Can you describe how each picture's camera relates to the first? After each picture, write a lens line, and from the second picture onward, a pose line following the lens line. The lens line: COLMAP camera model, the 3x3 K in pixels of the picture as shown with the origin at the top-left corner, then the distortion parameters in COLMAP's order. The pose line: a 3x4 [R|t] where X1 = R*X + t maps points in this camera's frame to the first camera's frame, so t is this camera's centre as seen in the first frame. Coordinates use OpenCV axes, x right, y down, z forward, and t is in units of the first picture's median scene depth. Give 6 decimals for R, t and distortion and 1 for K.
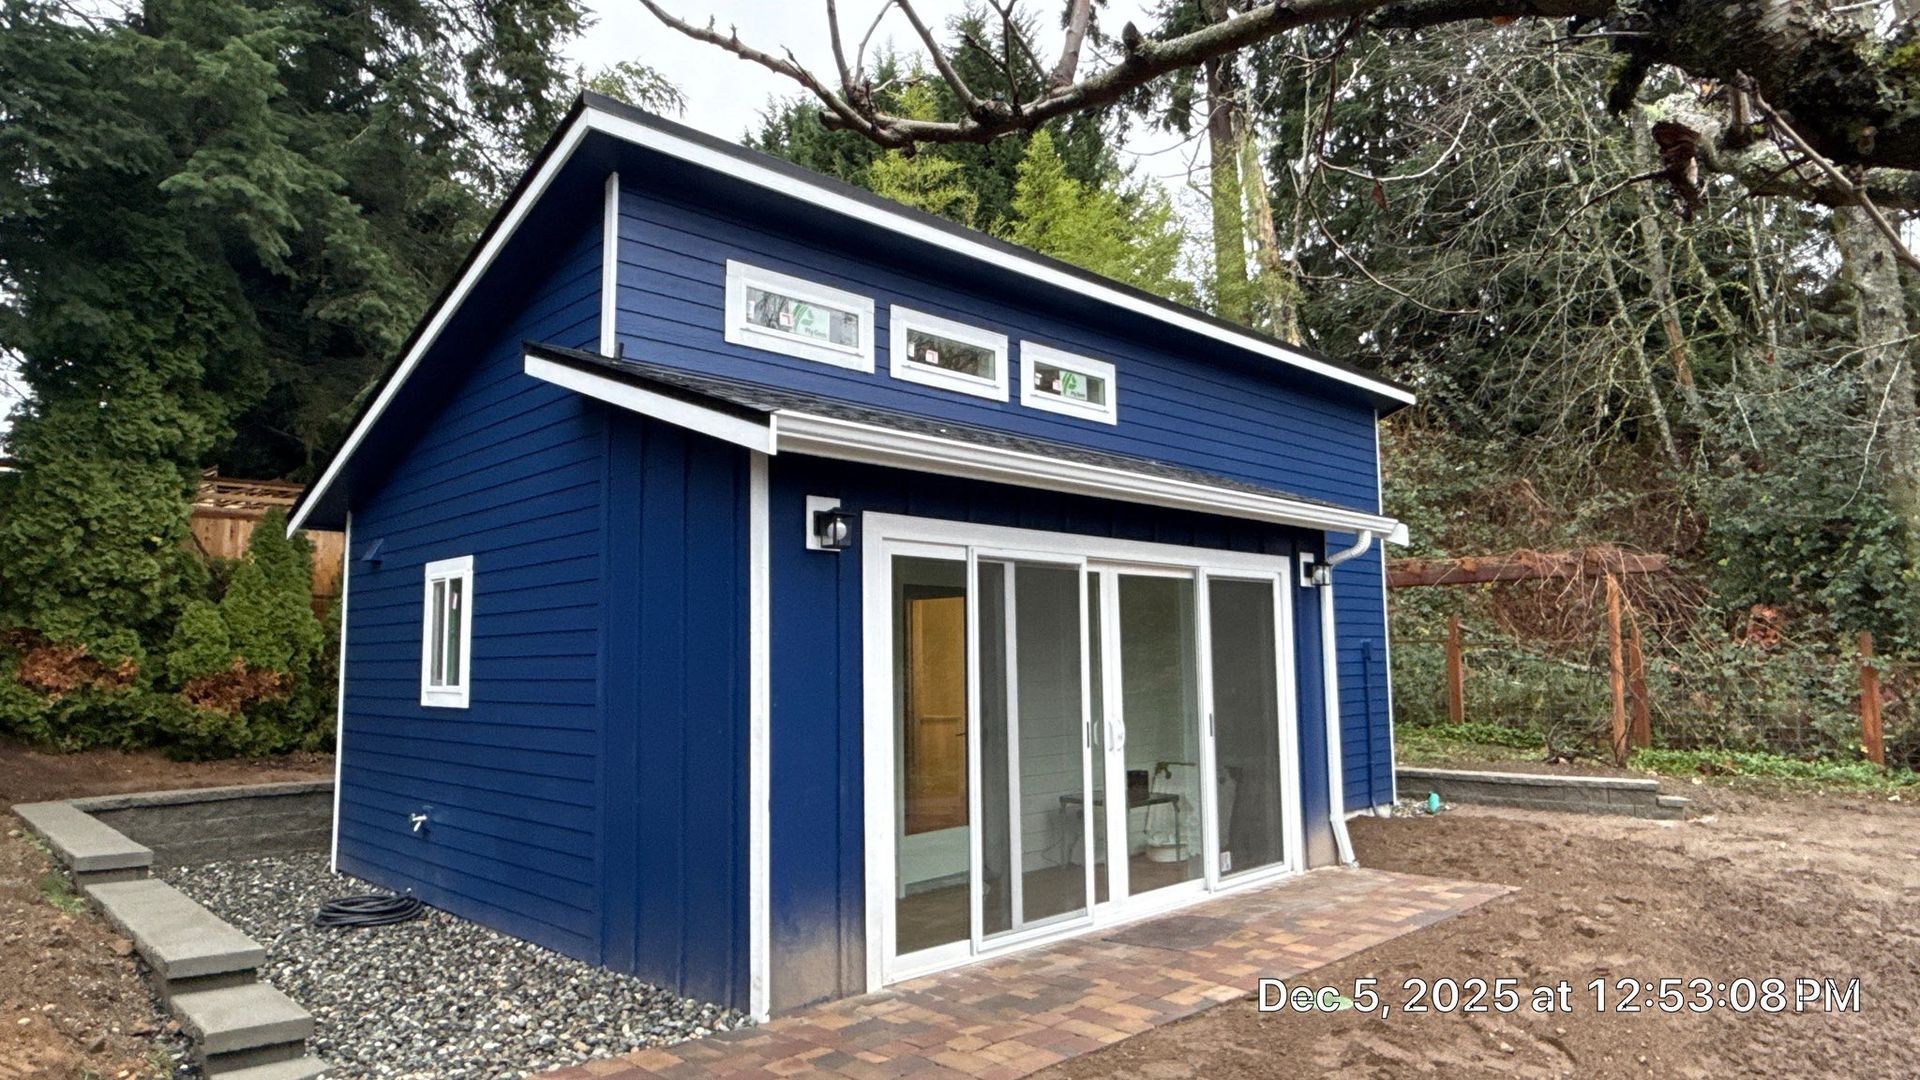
lens RADIAL K [[1159.0, 0, 961.1], [0, 1159.0, 543.5], [0, 0, 1]] dist [-0.003261, -0.000533]
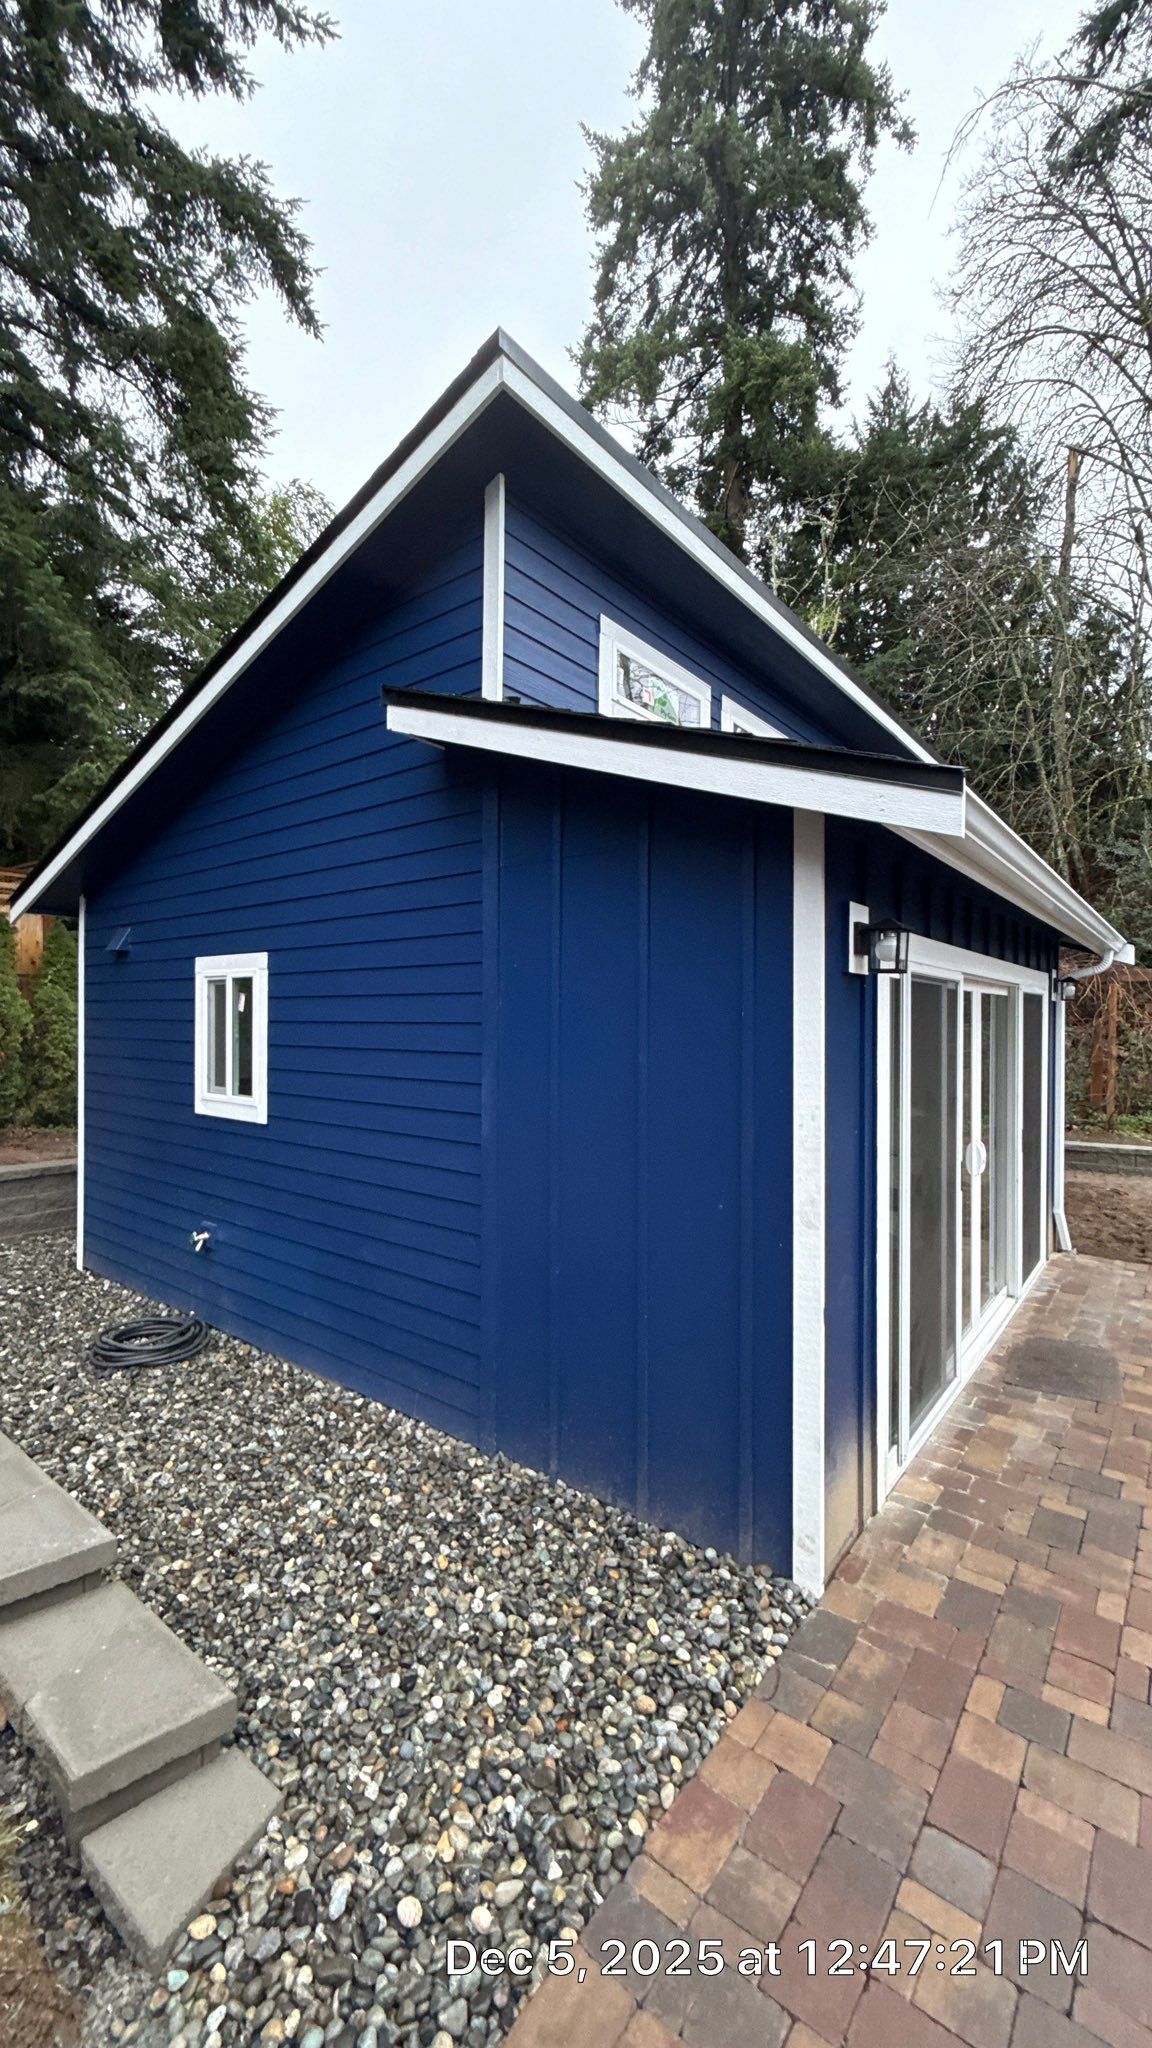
lens RADIAL K [[818.1, 0, 573.1], [0, 818.1, 1020.0], [0, 0, 1]] dist [-0.000663, 0.000128]
pose [[0.991136, 0.017646, 0.131672, -0.271350], [-0.031224, 0.994317, 0.101781, -0.009202], [-0.129128, -0.104990, 0.986054, 0.349894]]
